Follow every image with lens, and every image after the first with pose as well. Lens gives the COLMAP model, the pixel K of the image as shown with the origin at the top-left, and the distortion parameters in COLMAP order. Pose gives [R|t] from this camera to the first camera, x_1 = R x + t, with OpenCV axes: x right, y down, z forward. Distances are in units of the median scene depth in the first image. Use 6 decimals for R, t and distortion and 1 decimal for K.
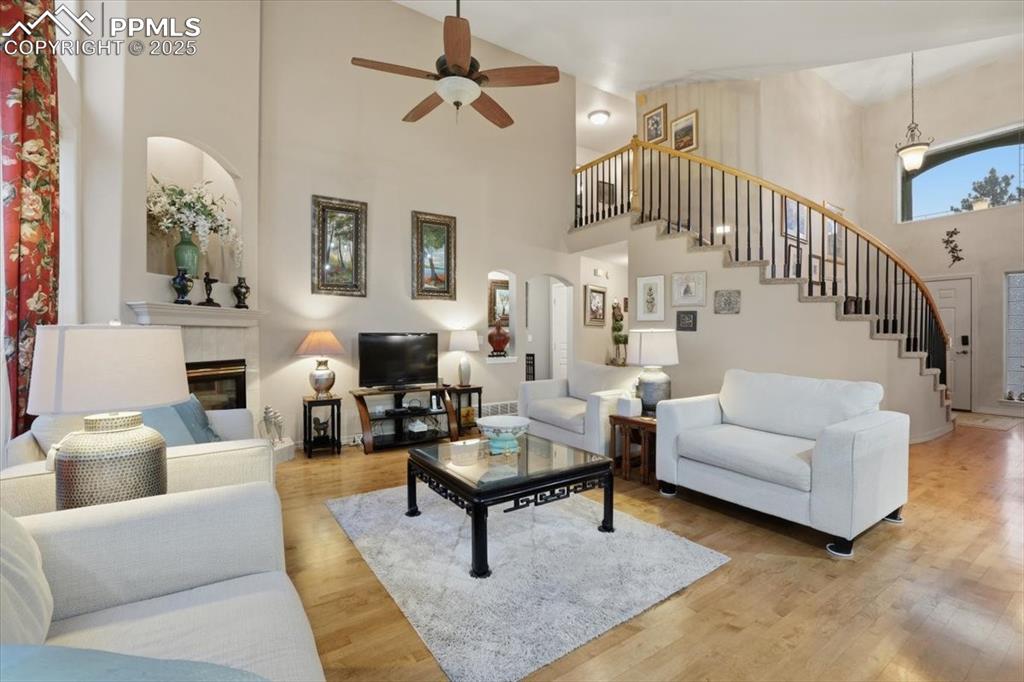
lens RADIAL K [[446.1, 0, 506.8], [0, 446.1, 334.4], [0, 0, 1]] dist [-0.035352, 0.009932]
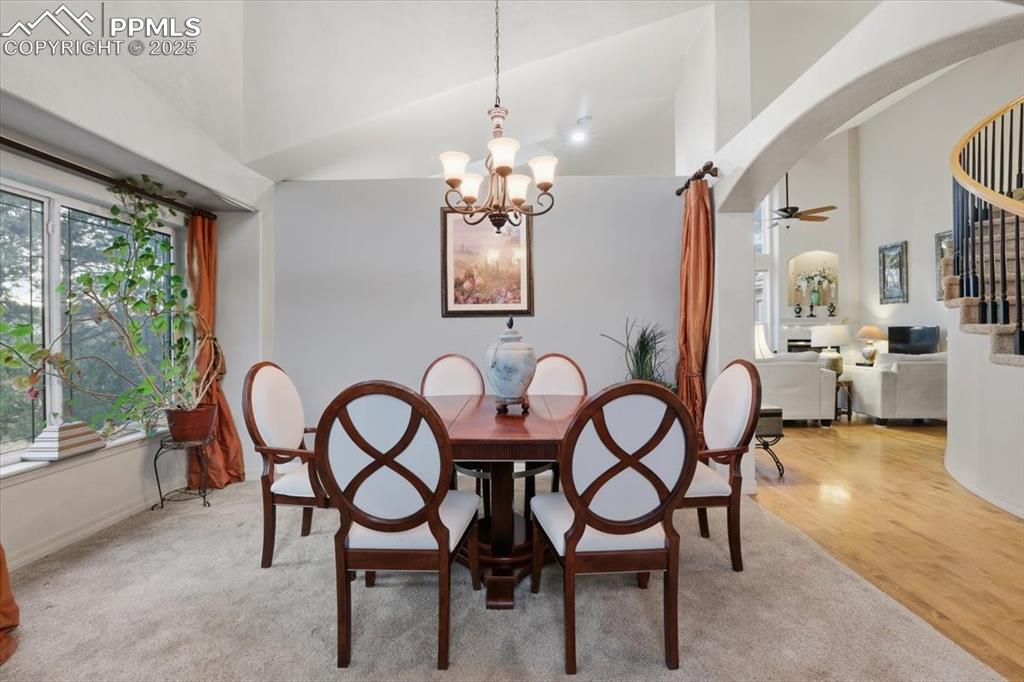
lens RADIAL K [[446.1, 0, 518.3], [0, 446.1, 336.7], [0, 0, 1]] dist [-0.035352, 0.009932]
pose [[-0.540356, 0.013080, -0.841335, 1.779249], [0.007004, 0.999914, 0.011046, 0.005433], [0.841408, 0.000076, -0.540401, 0.739871]]
